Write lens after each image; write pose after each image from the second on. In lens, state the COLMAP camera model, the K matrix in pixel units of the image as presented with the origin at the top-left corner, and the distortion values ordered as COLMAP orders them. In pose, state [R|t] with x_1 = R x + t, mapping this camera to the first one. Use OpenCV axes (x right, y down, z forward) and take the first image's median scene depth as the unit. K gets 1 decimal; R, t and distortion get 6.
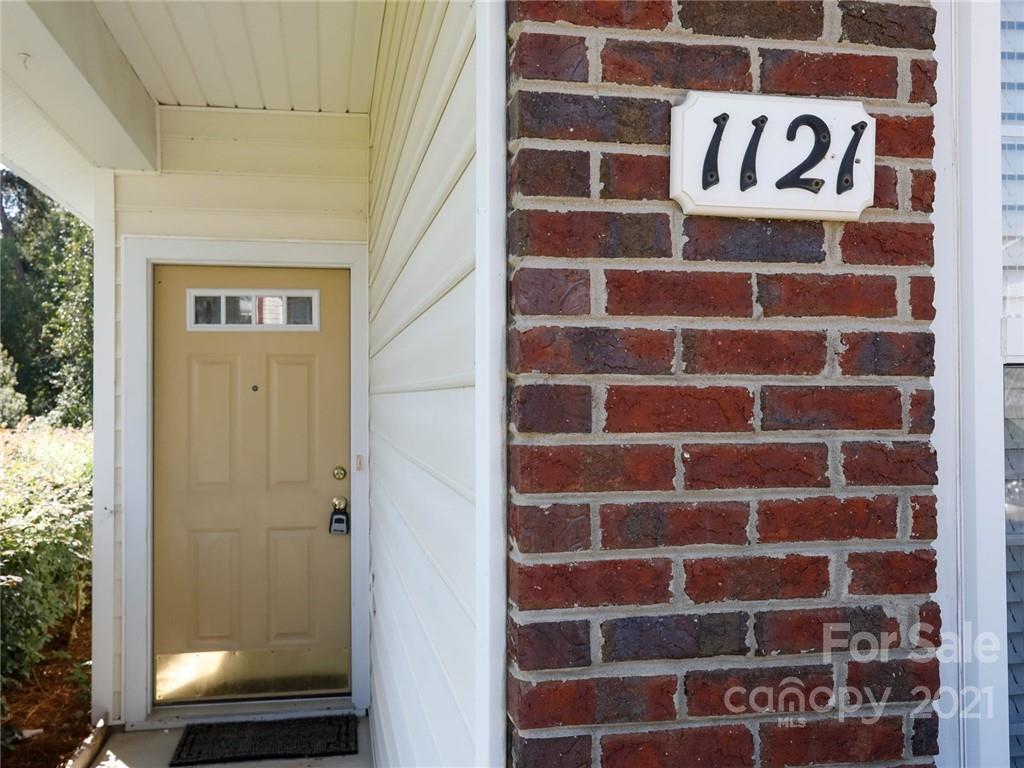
lens RADIAL K [[943.1, 0, 512.0], [0, 943.1, 384.0], [0, 0, 1]] dist [-0.003064, -0.001596]
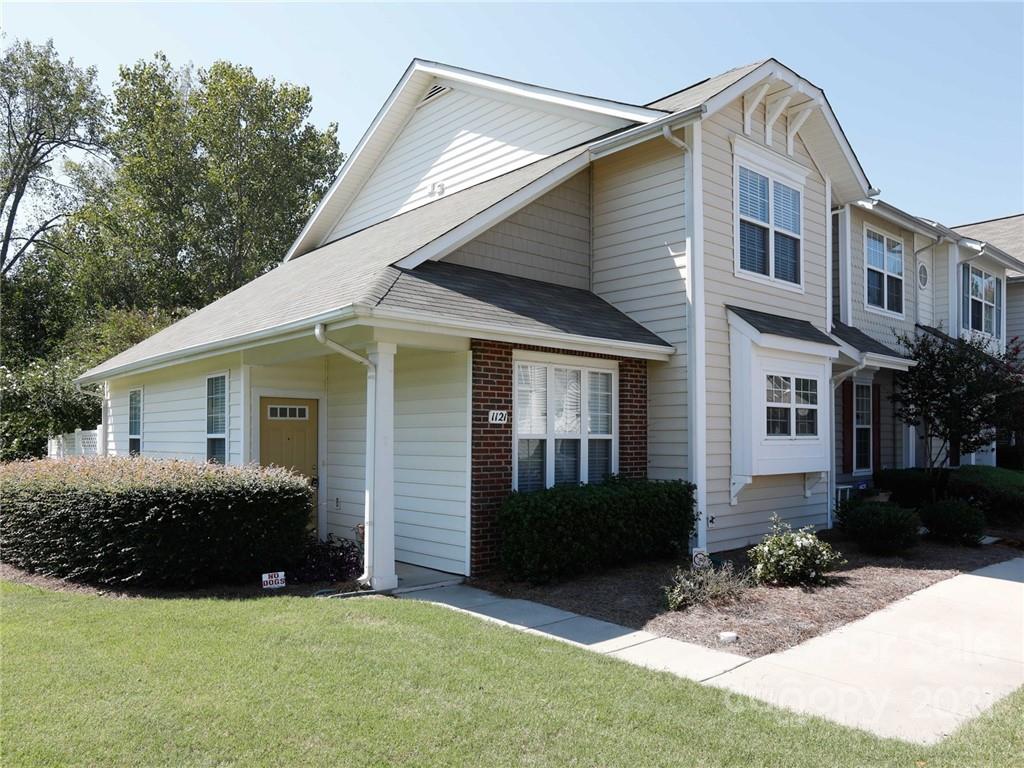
lens RADIAL K [[760.2, 0, 512.0], [0, 760.2, 384.0], [0, 0, 1]] dist [0.009962, 0.001349]
pose [[0.858390, 0.042283, 0.511253, -3.368946], [-0.011969, 0.997977, -0.062441, -0.099808], [-0.512859, 0.047479, 0.857159, -5.375404]]
